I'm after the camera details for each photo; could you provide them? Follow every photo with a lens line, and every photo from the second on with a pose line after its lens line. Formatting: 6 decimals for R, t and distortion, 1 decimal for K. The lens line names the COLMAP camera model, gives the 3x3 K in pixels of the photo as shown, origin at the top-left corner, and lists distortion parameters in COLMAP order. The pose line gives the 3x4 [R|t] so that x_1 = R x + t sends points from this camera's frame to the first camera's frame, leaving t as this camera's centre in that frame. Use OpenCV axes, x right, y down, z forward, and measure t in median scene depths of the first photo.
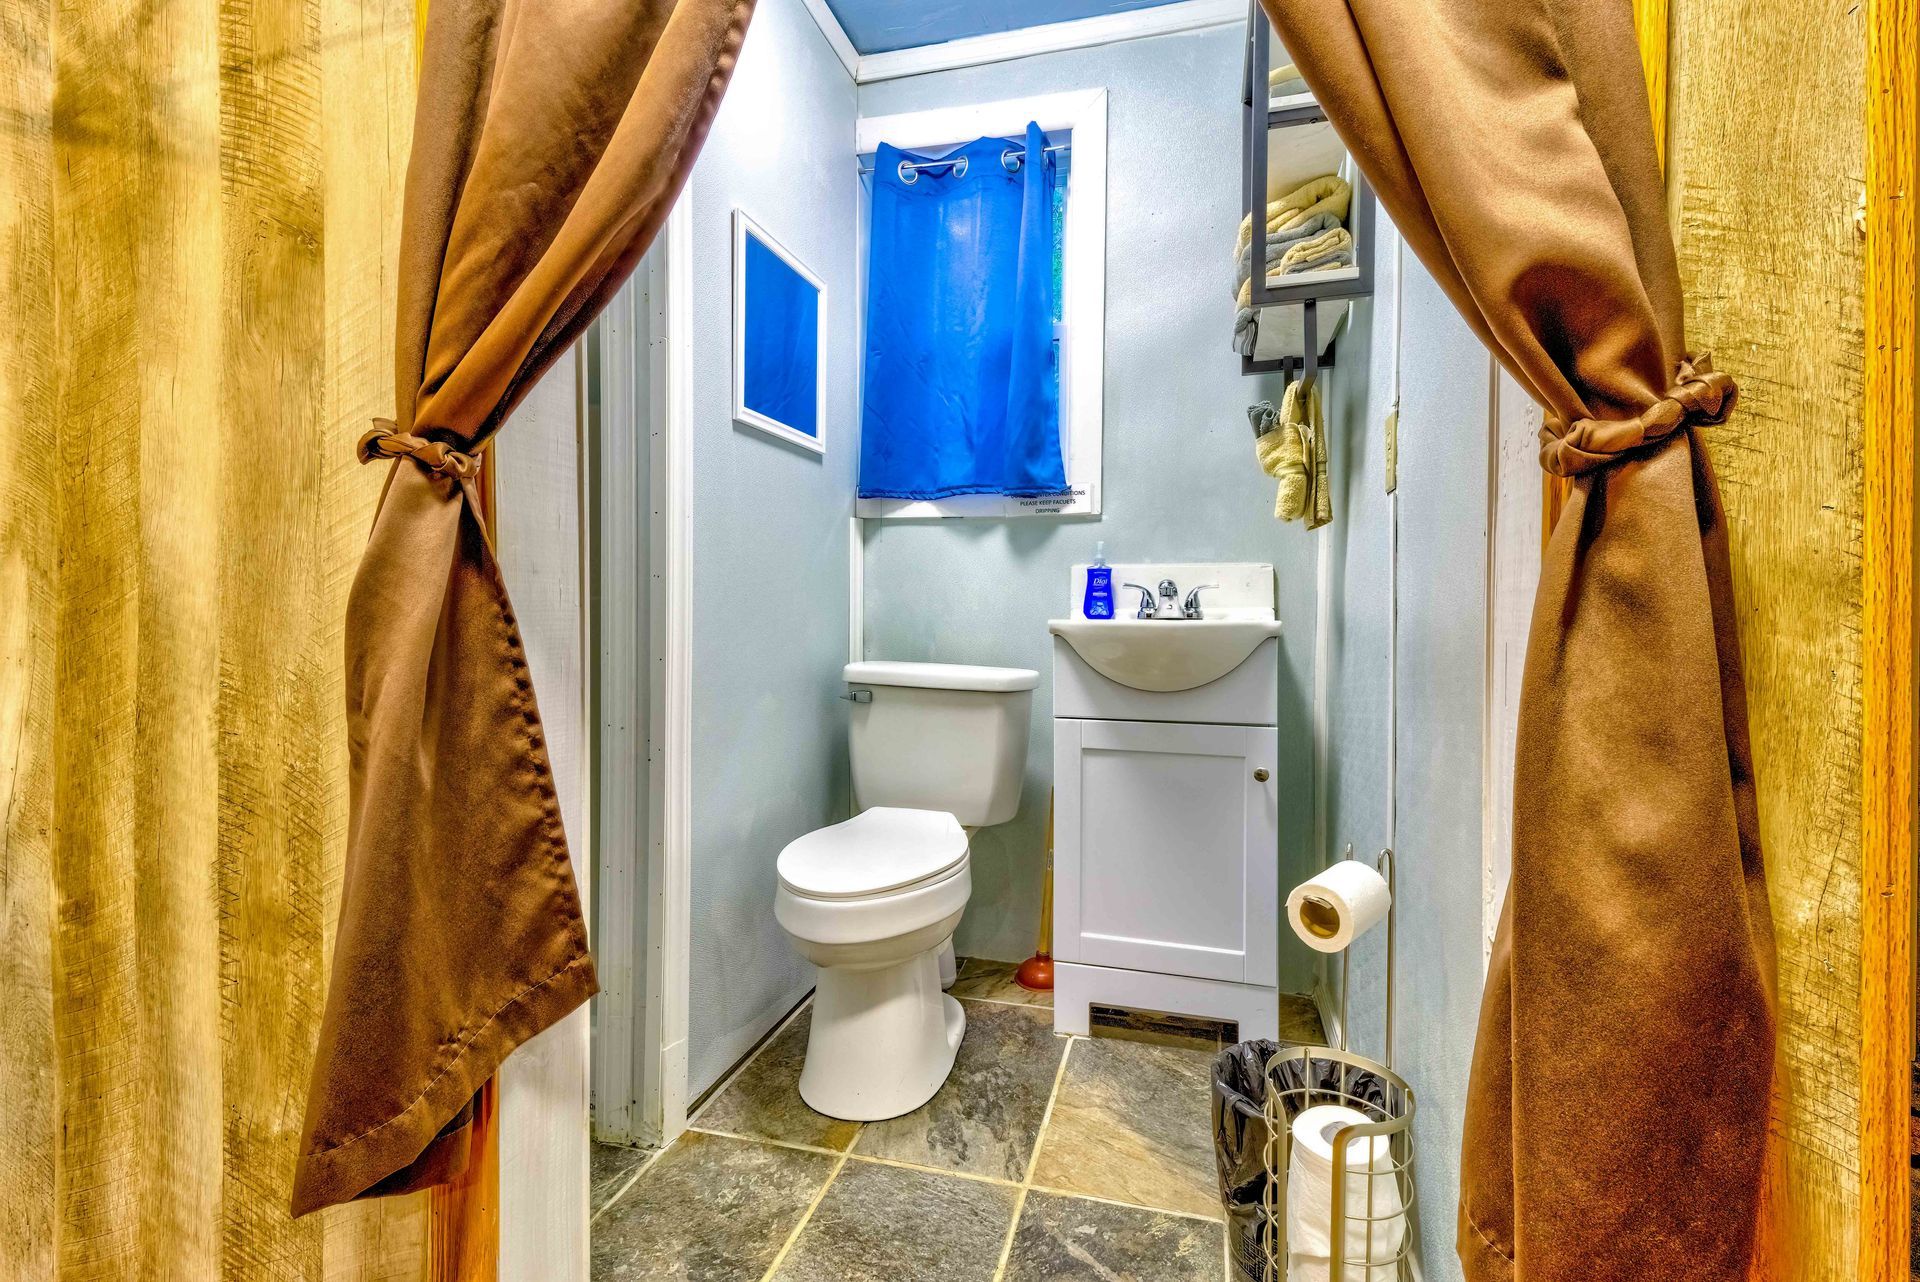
lens RADIAL K [[926.8, 0, 944.4], [0, 926.8, 626.8], [0, 0, 1]] dist [0.010358, -0.002494]
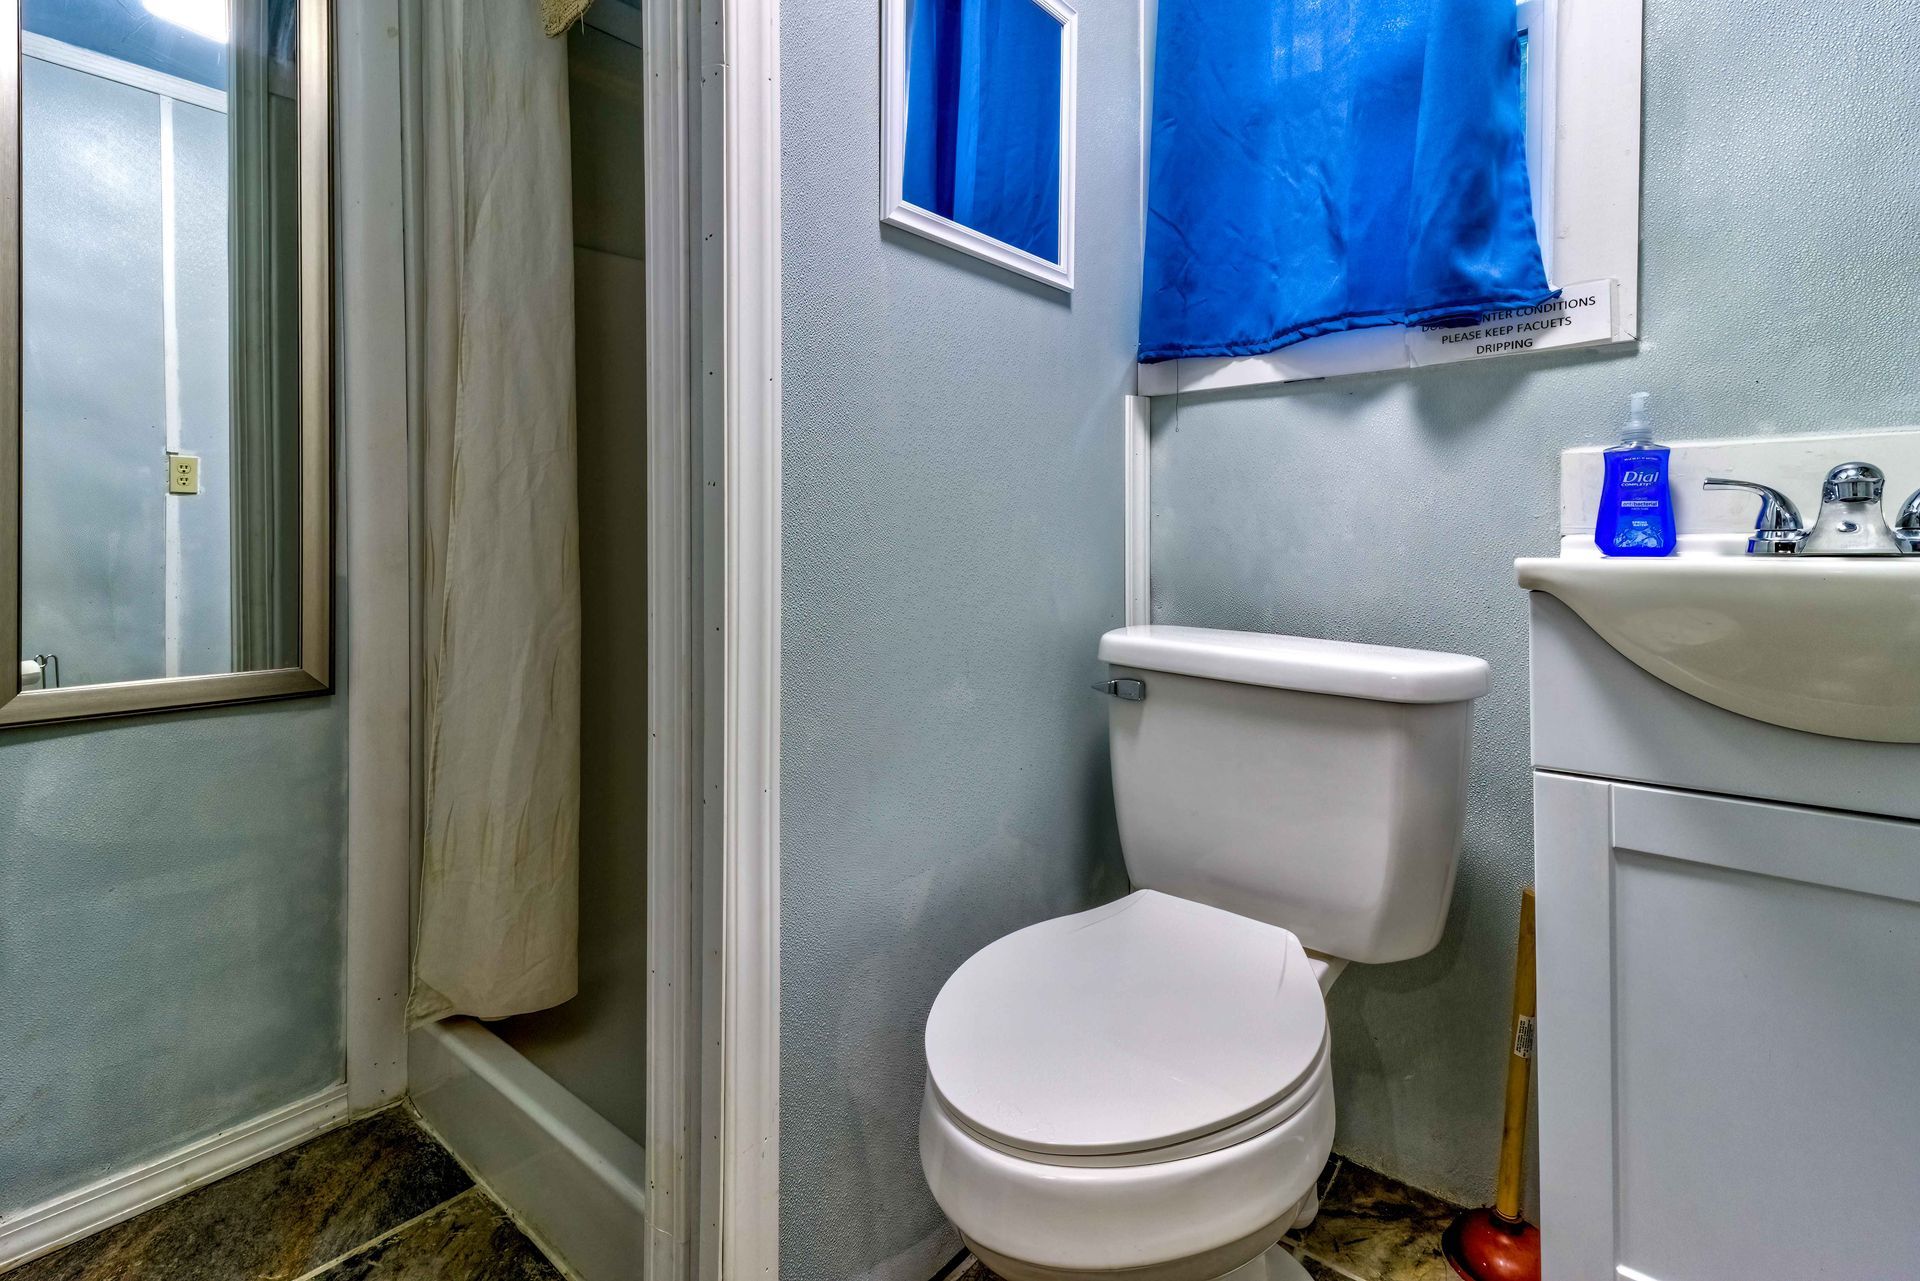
lens RADIAL K [[948.2, 0, 880.4], [0, 948.2, 549.8], [0, 0, 1]] dist [0.020723, -0.001909]
pose [[0.904503, -0.005639, -0.426429, 0.025310], [0.000075, 0.999915, -0.013063, -0.005125], [0.426466, 0.011783, 0.904427, 0.394506]]
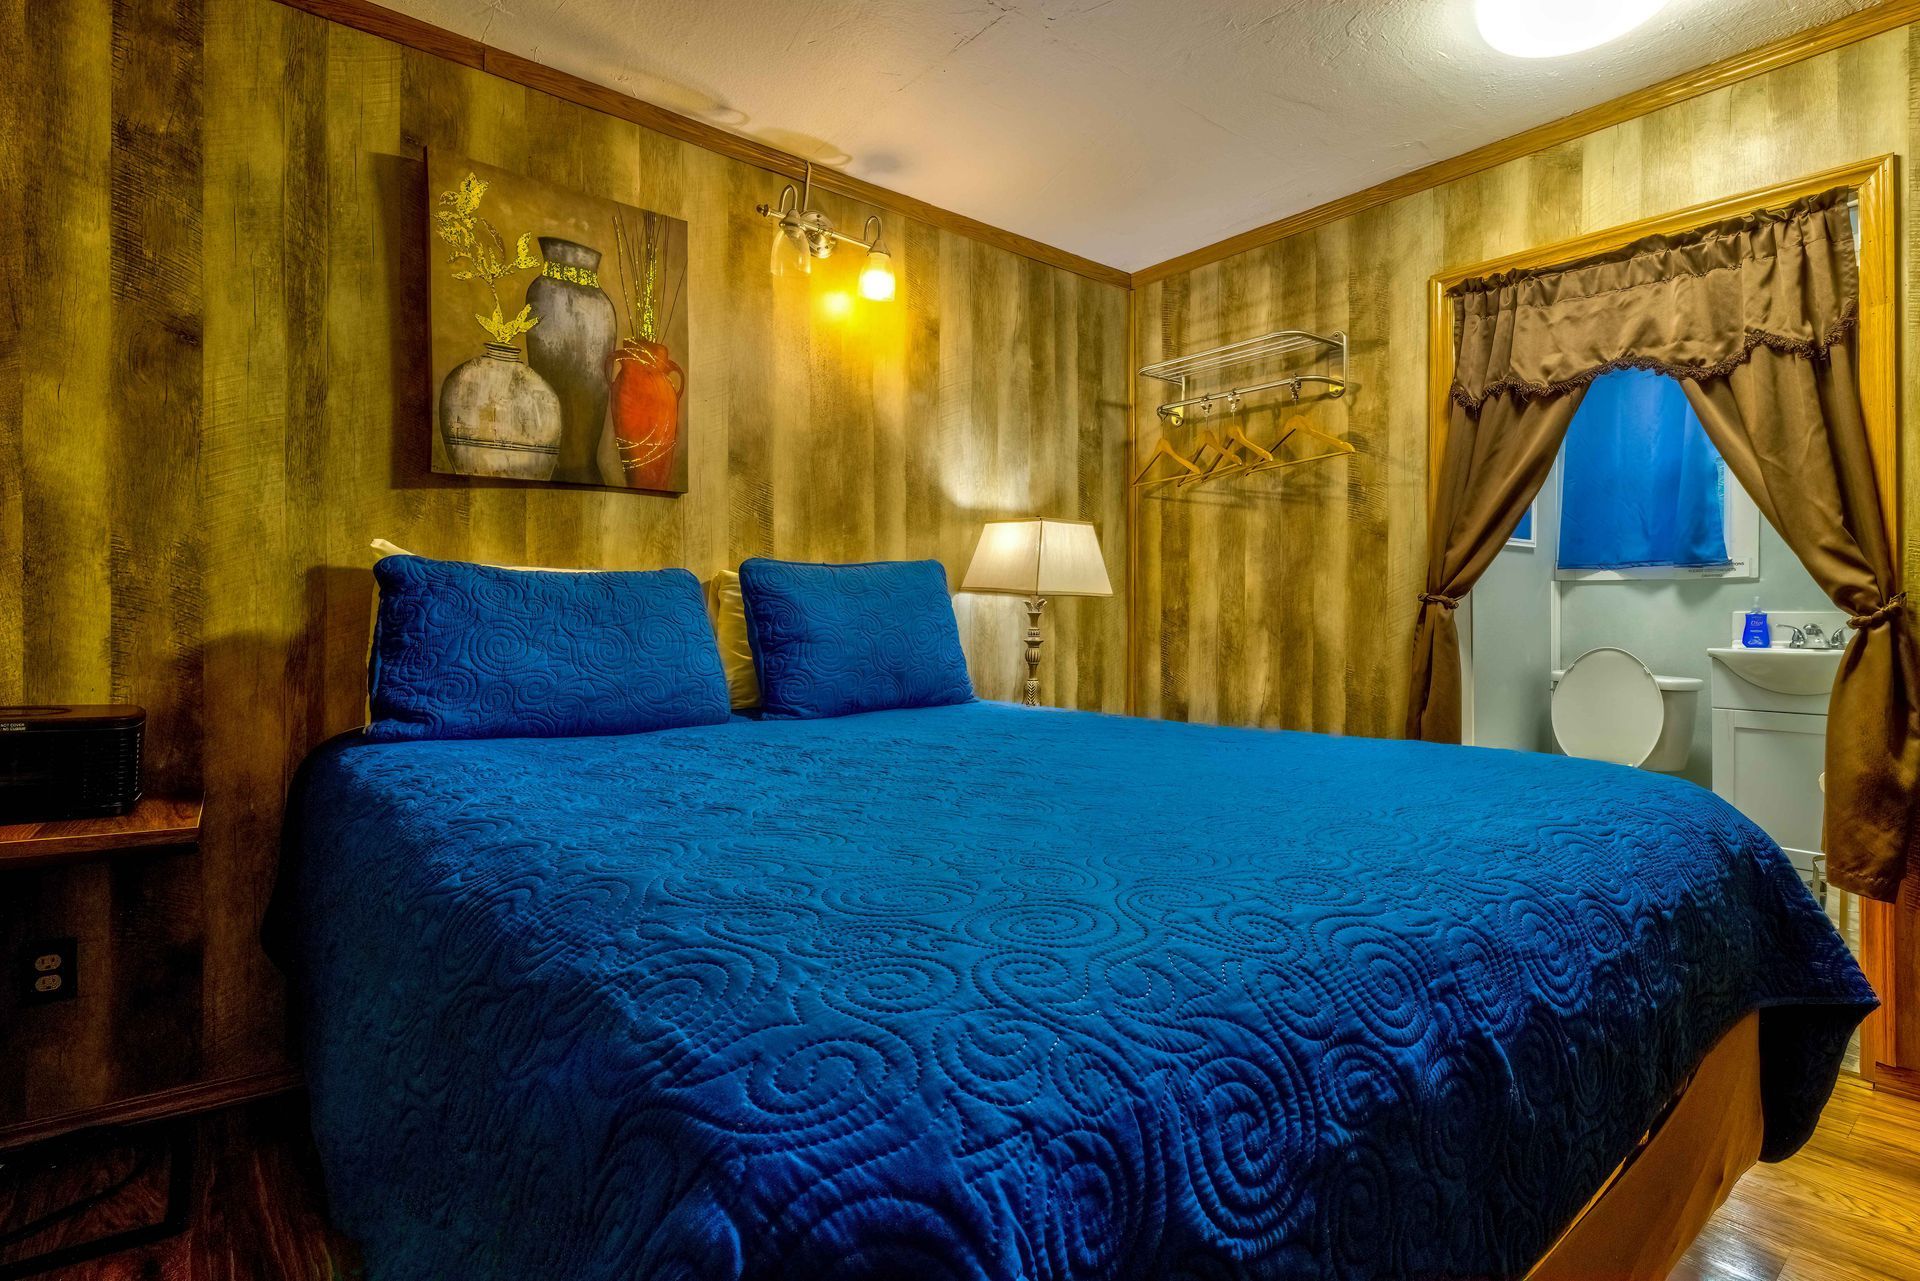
lens RADIAL K [[849.0, 0, 937.6], [0, 849.0, 612.2], [0, 0, 1]] dist [0.000348, -0.001859]
pose [[0.780817, -0.006046, -0.624731, -0.014002], [-0.005598, 0.999845, -0.016672, -0.036504], [0.624735, 0.016515, 0.780662, -0.968237]]
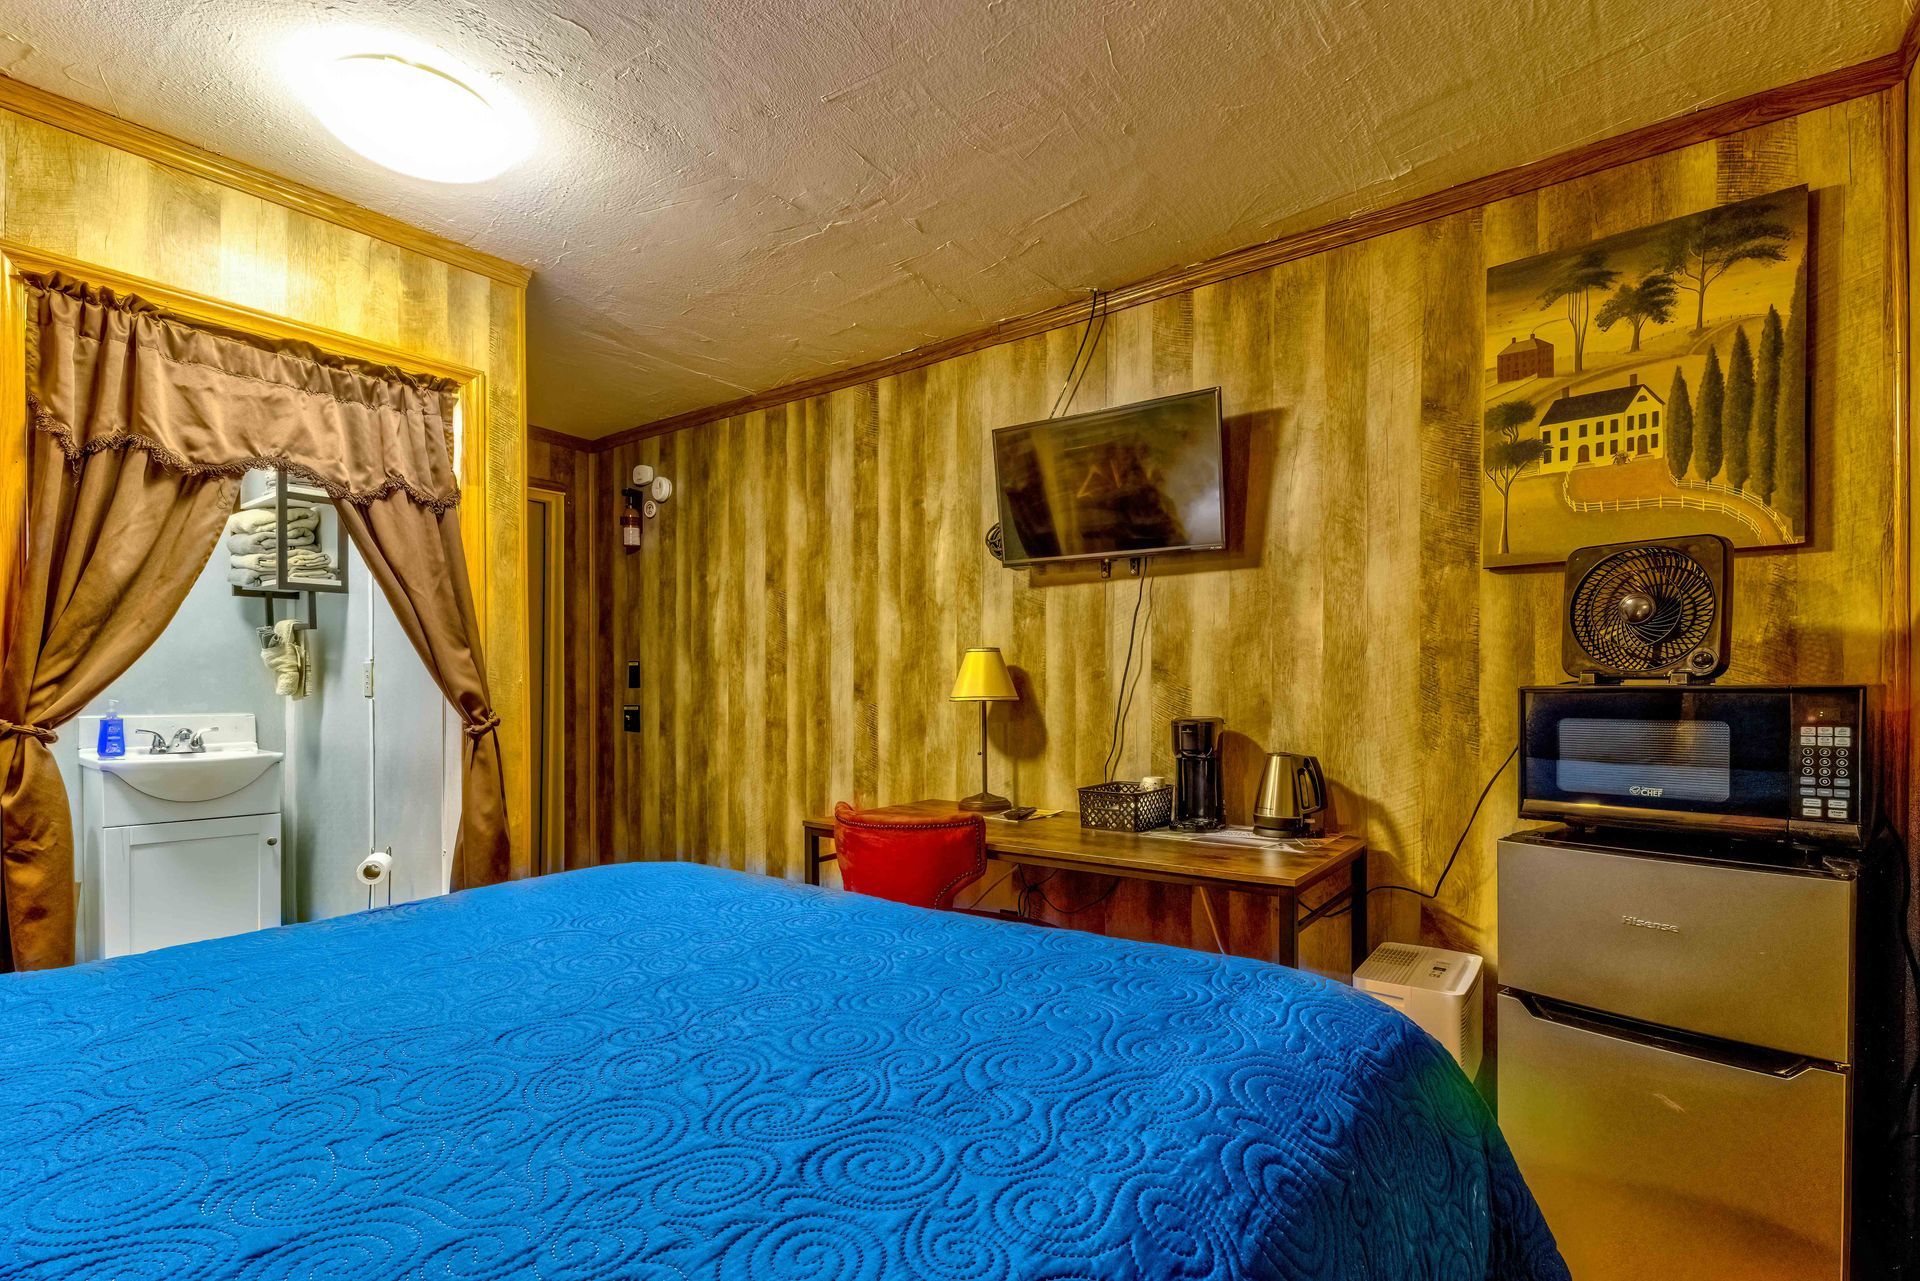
lens RADIAL K [[969.7, 0, 1044.9], [0, 969.7, 694.2], [0, 0, 1]] dist [0.000974, -0.005302]
pose [[0.356353, -0.016590, 0.934204, -0.708073], [0.018076, 0.999778, 0.010859, -0.093663], [-0.934177, 0.013018, 0.356573, -0.853953]]
